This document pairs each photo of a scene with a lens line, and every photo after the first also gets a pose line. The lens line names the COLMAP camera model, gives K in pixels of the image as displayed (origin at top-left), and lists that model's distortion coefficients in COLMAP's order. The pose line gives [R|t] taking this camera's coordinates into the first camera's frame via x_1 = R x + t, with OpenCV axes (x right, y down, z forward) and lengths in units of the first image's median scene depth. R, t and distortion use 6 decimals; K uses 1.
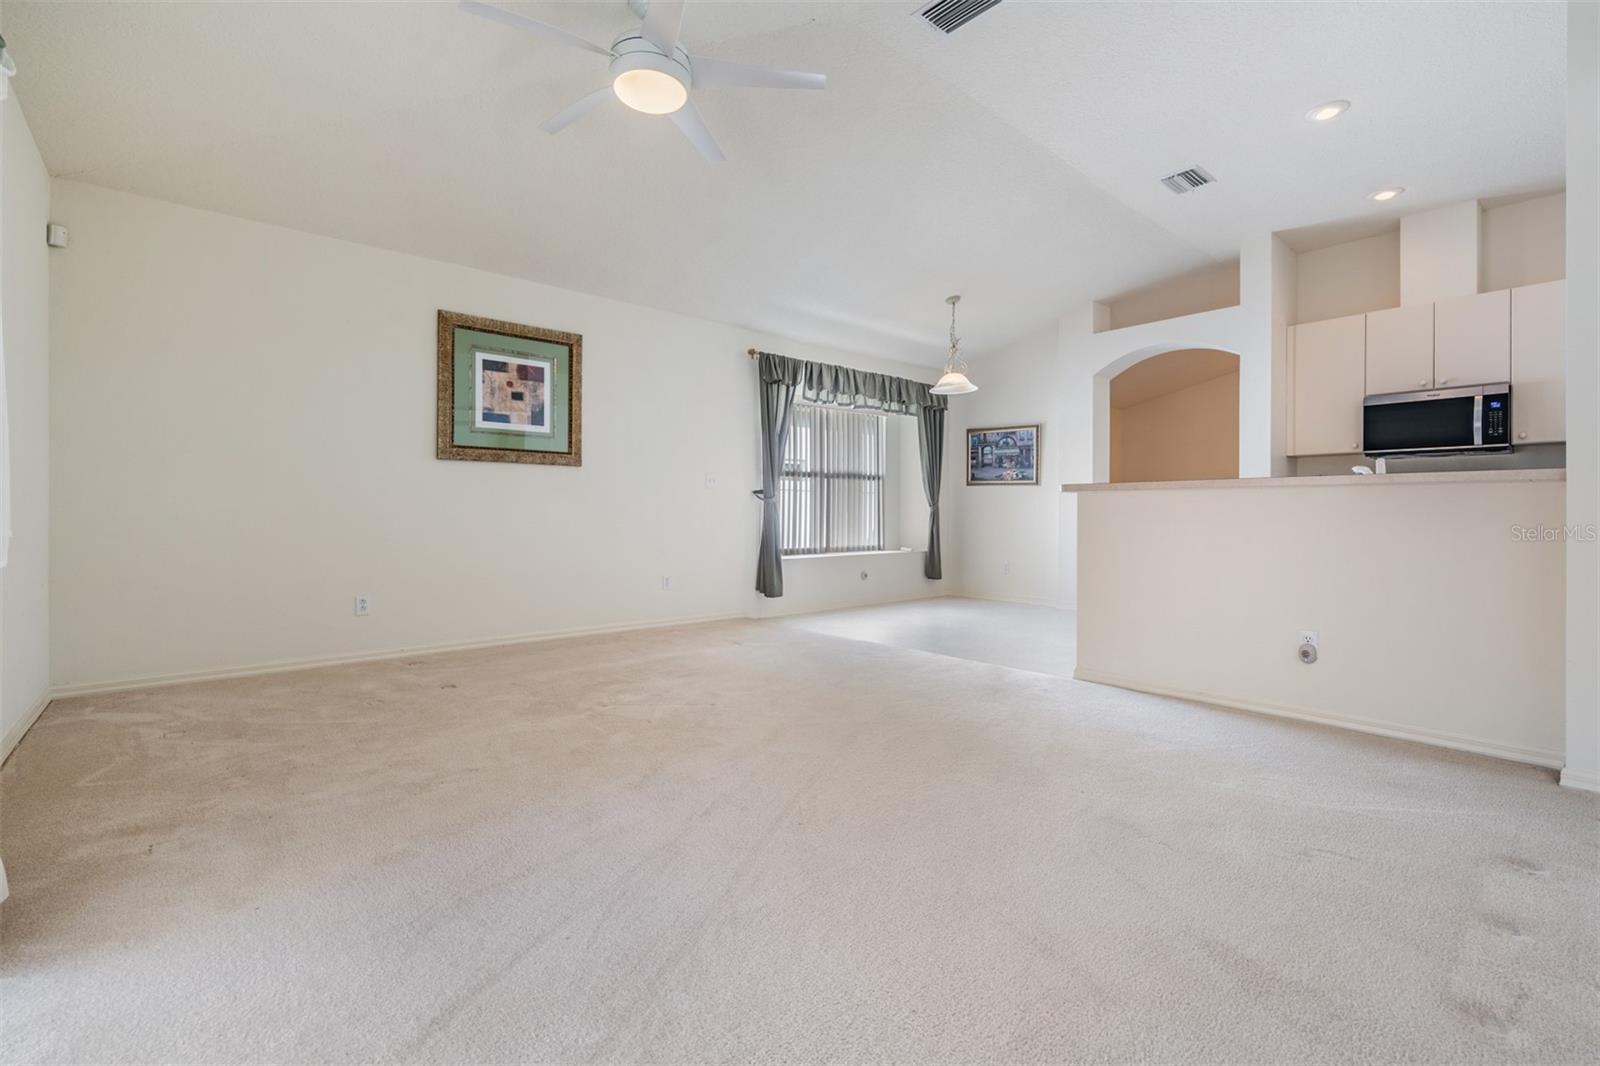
lens RADIAL K [[740.7, 0, 796.8], [0, 740.7, 526.2], [0, 0, 1]] dist [-0.001063, 0.002135]
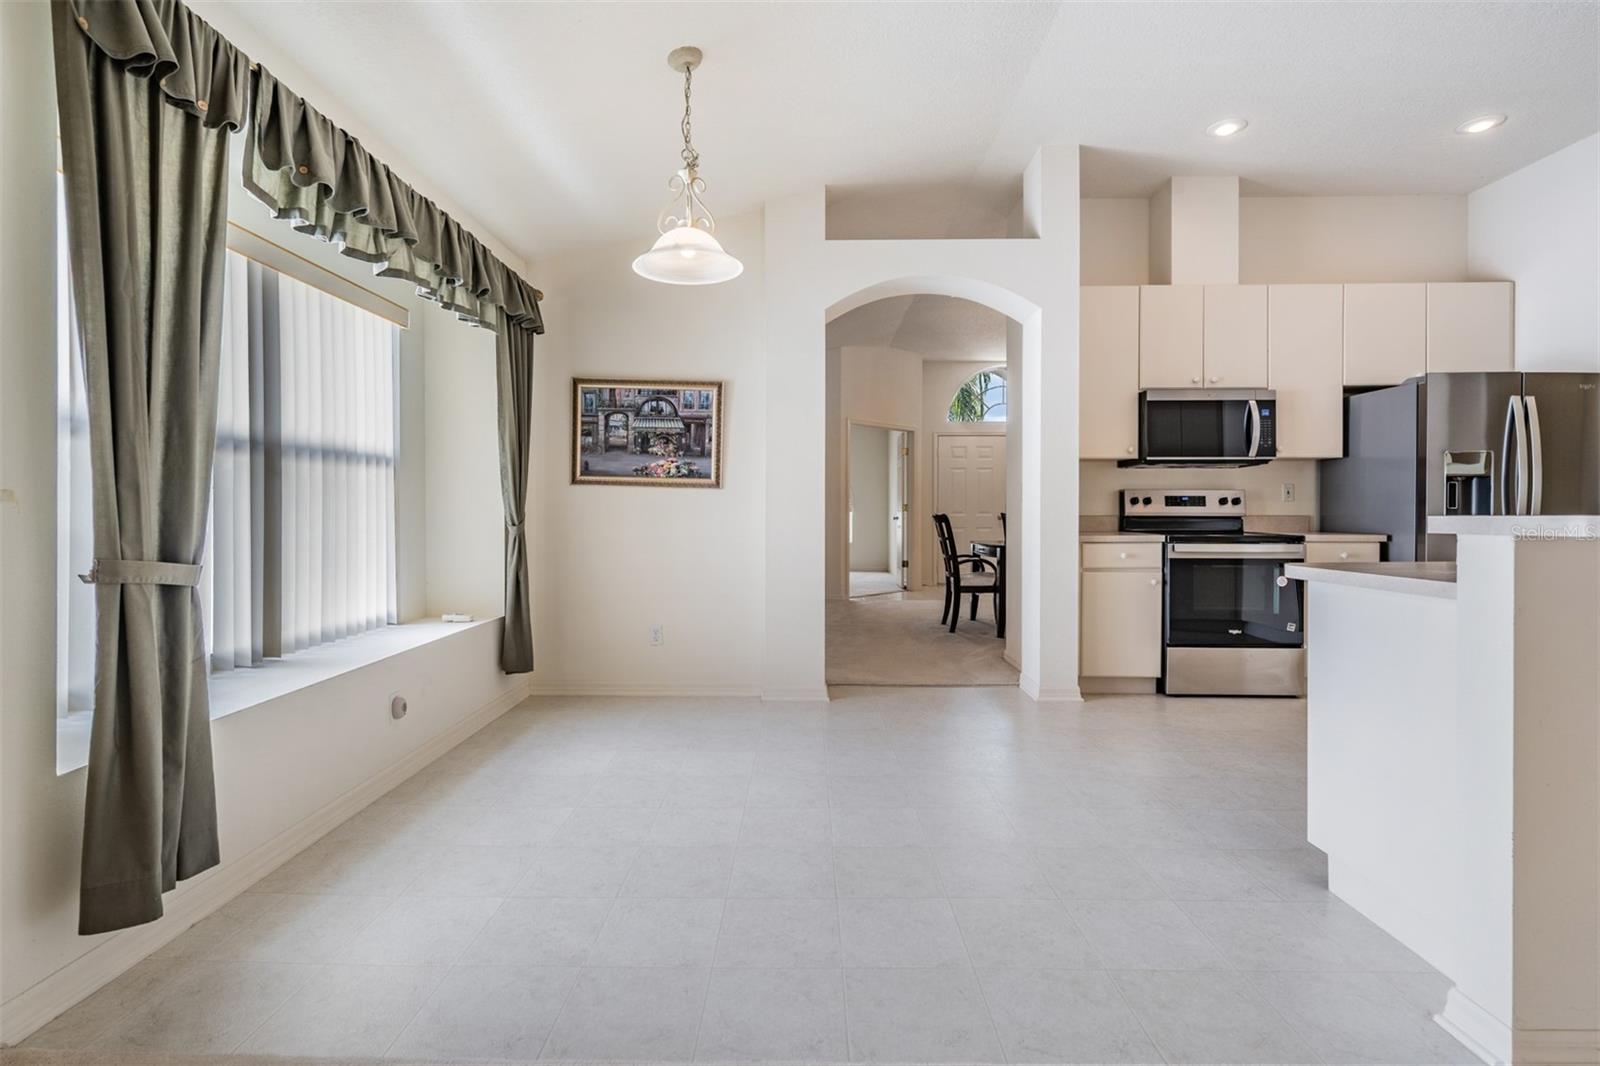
lens RADIAL K [[740.7, 0, 797.8], [0, 740.7, 512.9], [0, 0, 1]] dist [-0.001063, 0.002135]
pose [[0.672172, -0.004116, 0.740384, -0.059664], [0.012374, 0.999907, -0.005675, -0.033381], [-0.740292, 0.012976, 0.672161, 0.595157]]
